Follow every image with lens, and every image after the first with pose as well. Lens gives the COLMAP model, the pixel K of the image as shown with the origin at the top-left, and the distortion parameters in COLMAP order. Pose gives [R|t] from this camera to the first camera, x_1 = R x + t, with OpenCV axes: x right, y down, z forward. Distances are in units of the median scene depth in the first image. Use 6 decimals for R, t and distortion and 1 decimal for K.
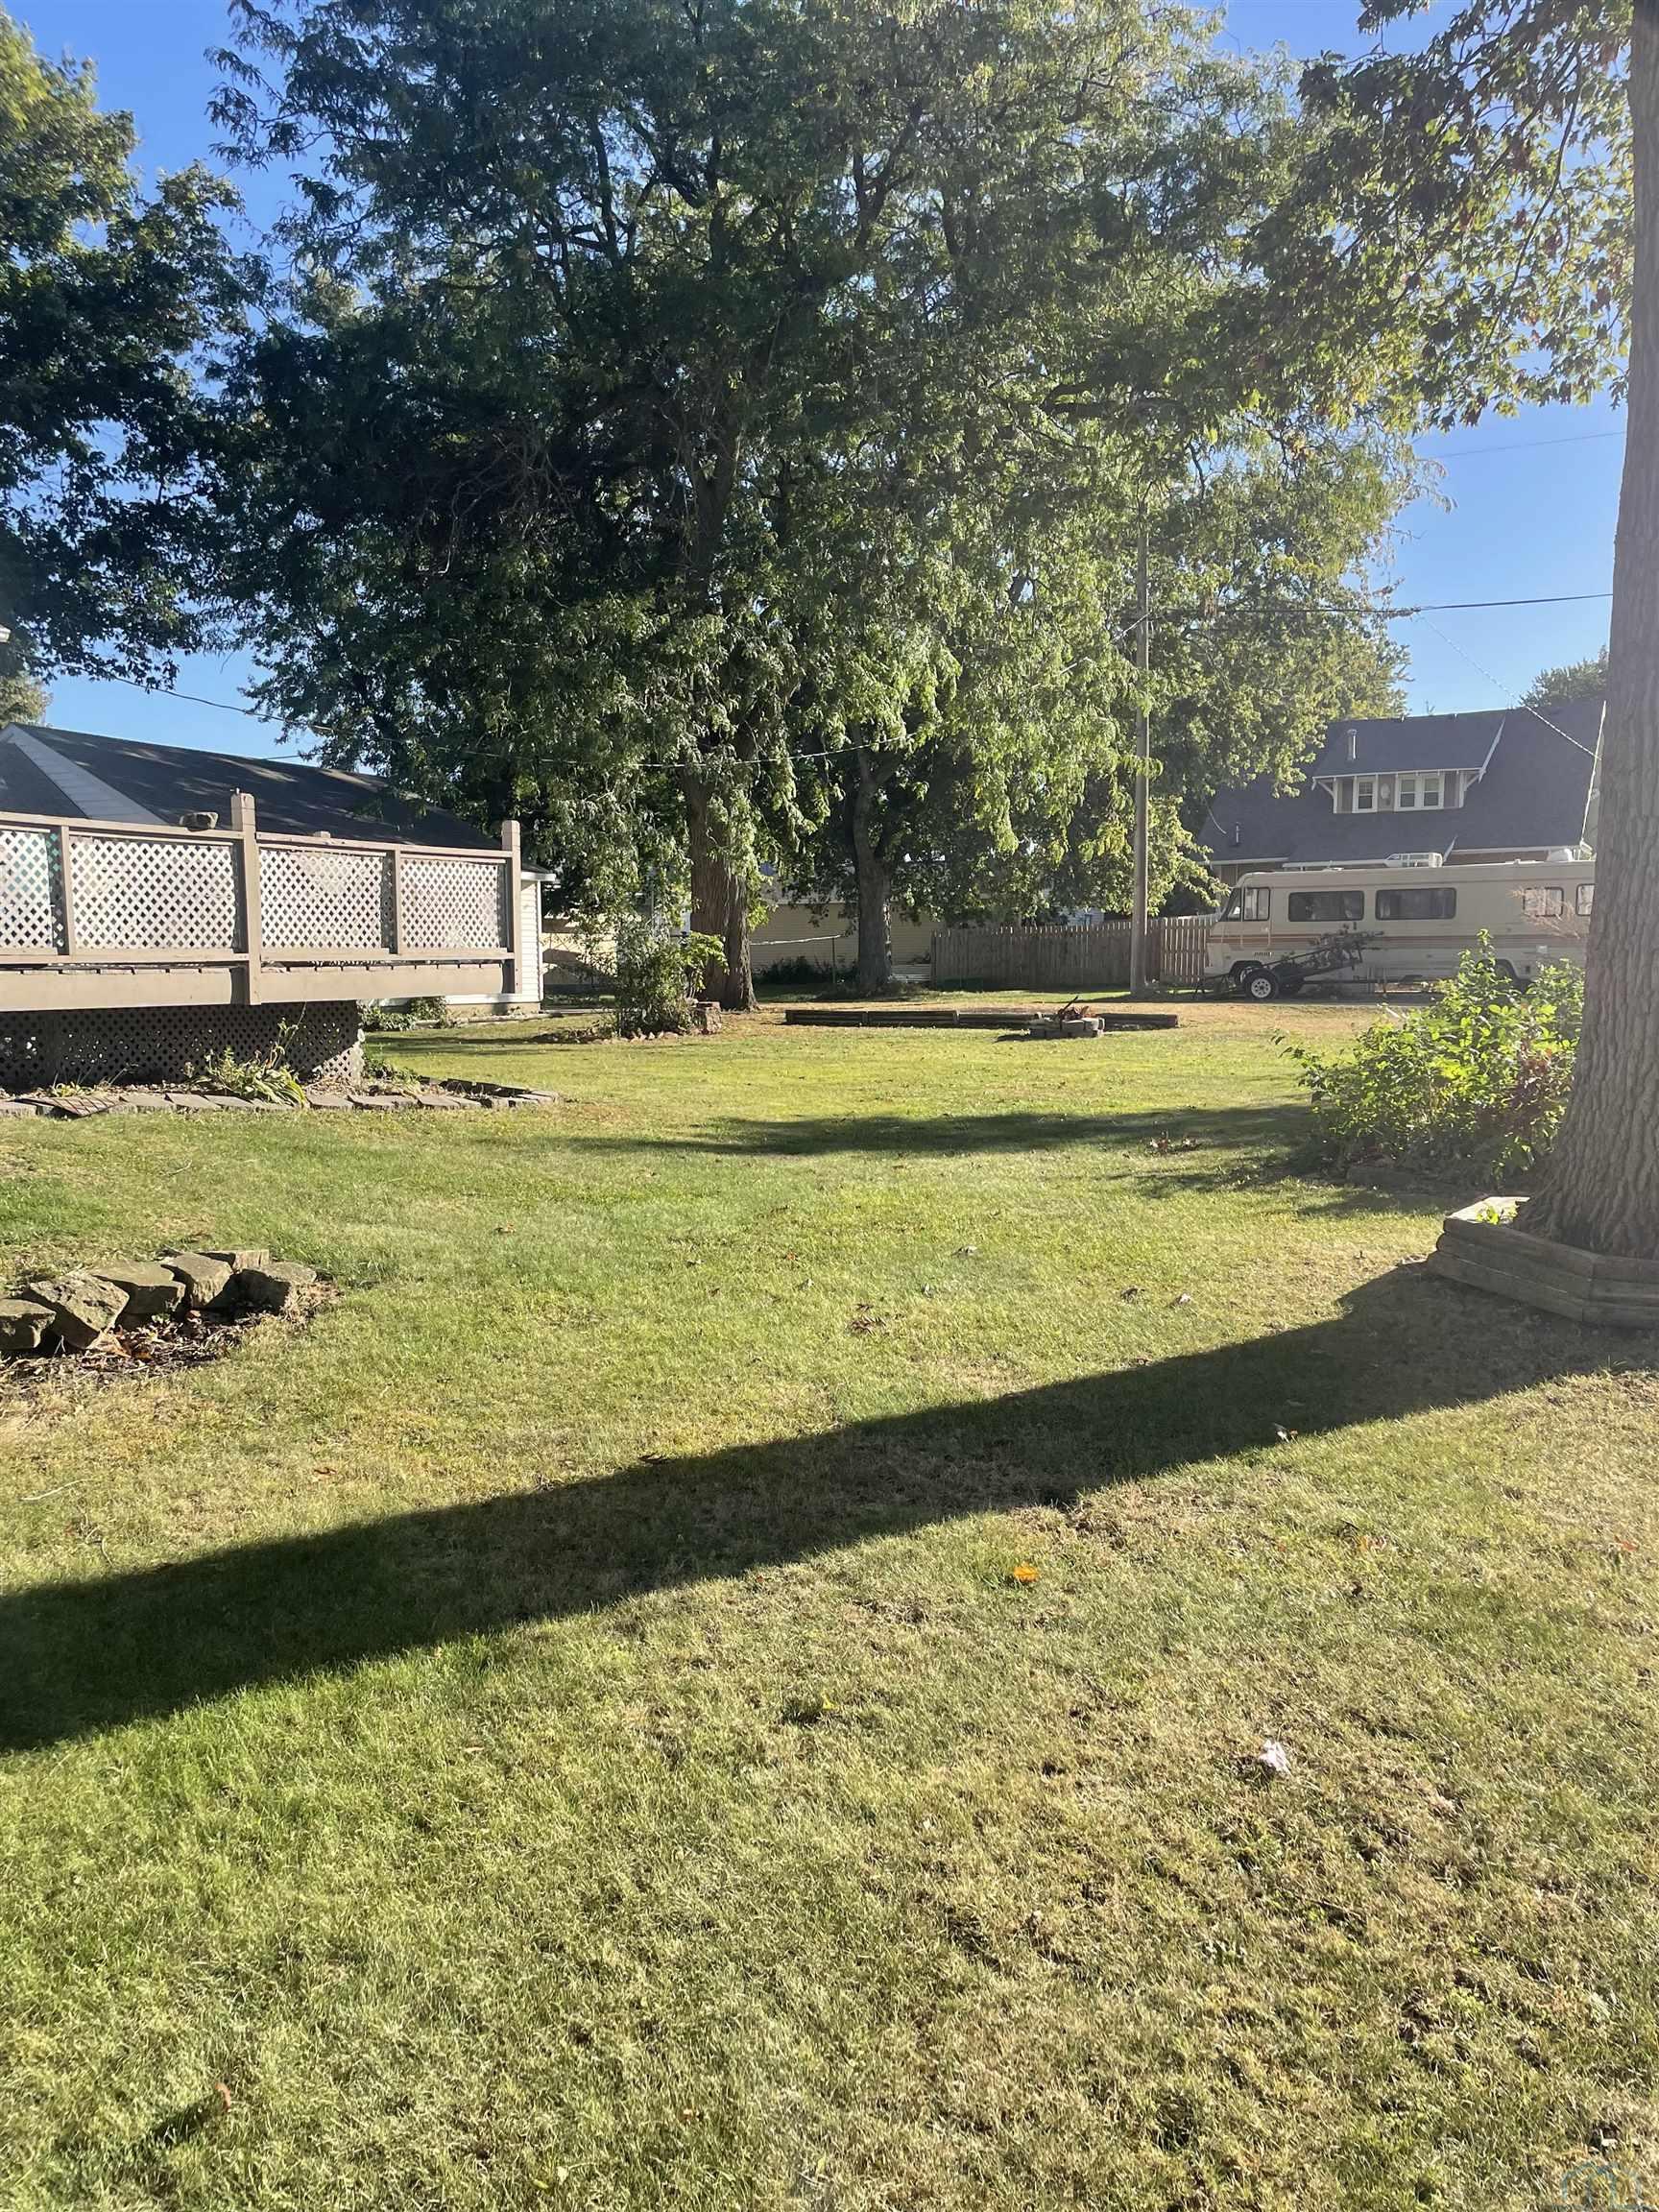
lens RADIAL K [[1659.1, 0, 833.7], [0, 1659.1, 1128.8], [0, 0, 1]] dist [0.075963, -0.087783]
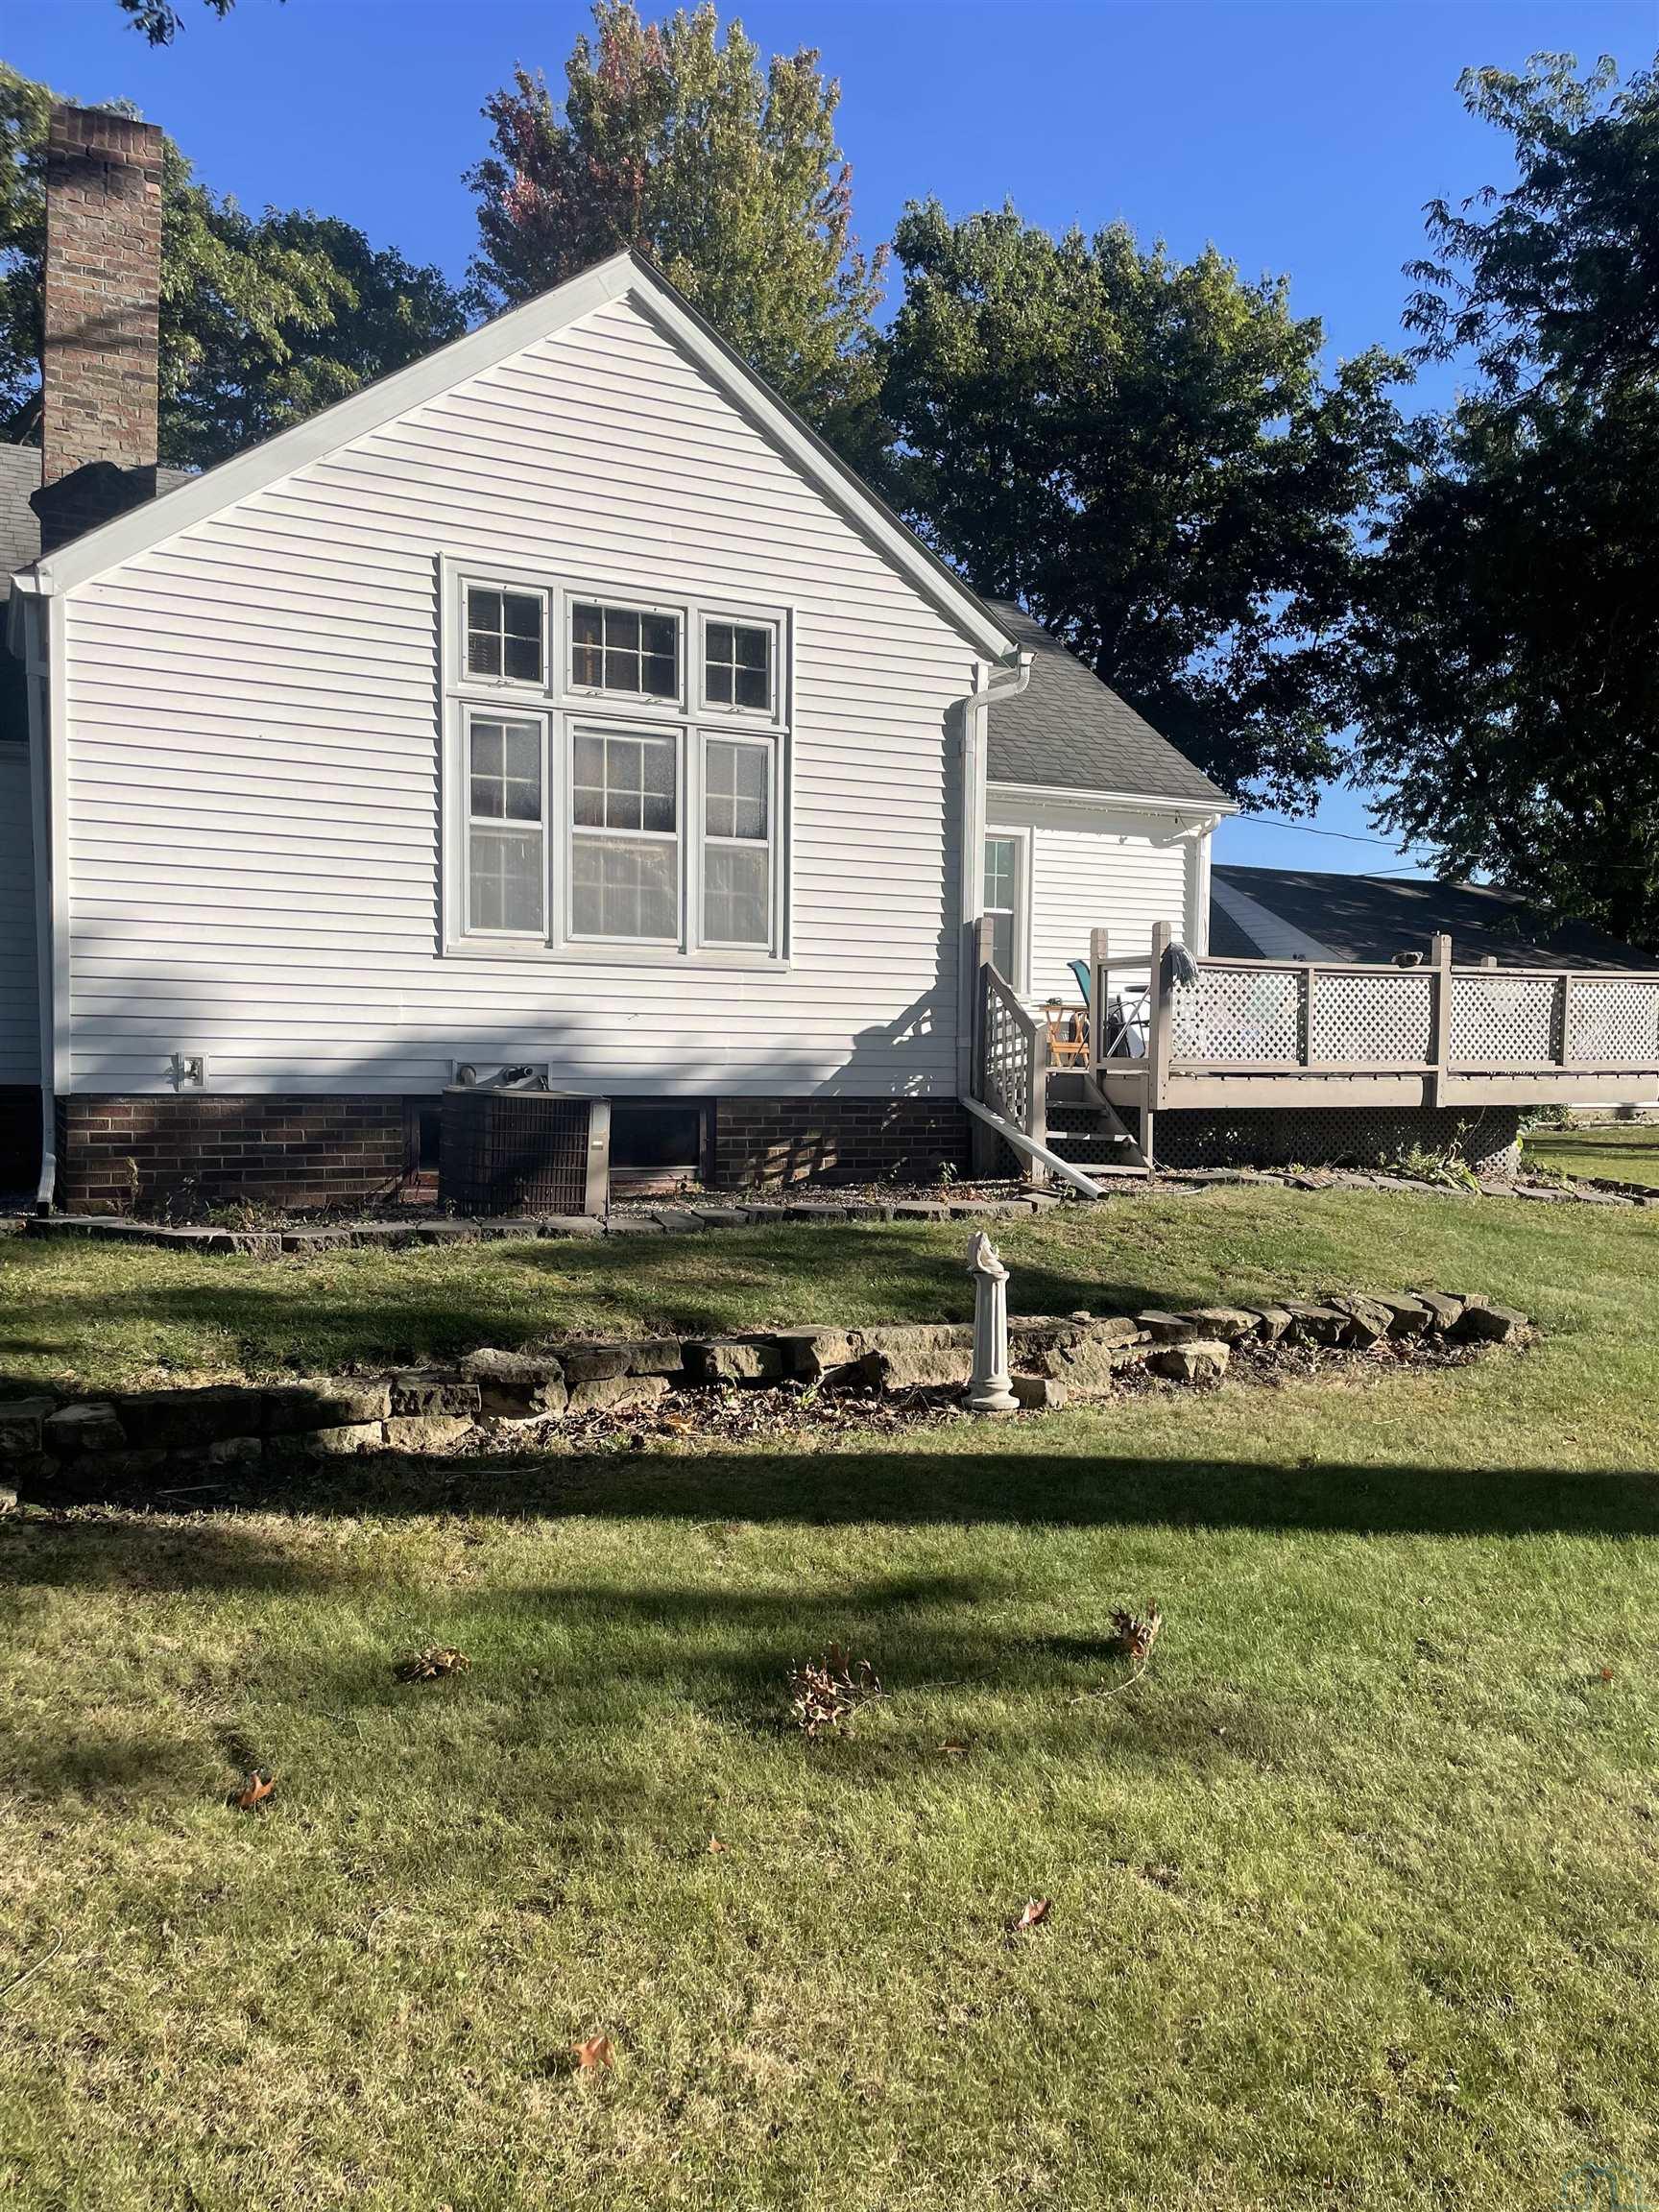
lens RADIAL K [[1659.1, 0, 833.7], [0, 1659.1, 1128.8], [0, 0, 1]] dist [0.075963, -0.087783]
pose [[0.811009, 0.039827, -0.583676, 0.002689], [-0.073084, 0.996762, -0.033535, 0.006397], [0.580450, 0.069855, 0.811294, -0.106805]]
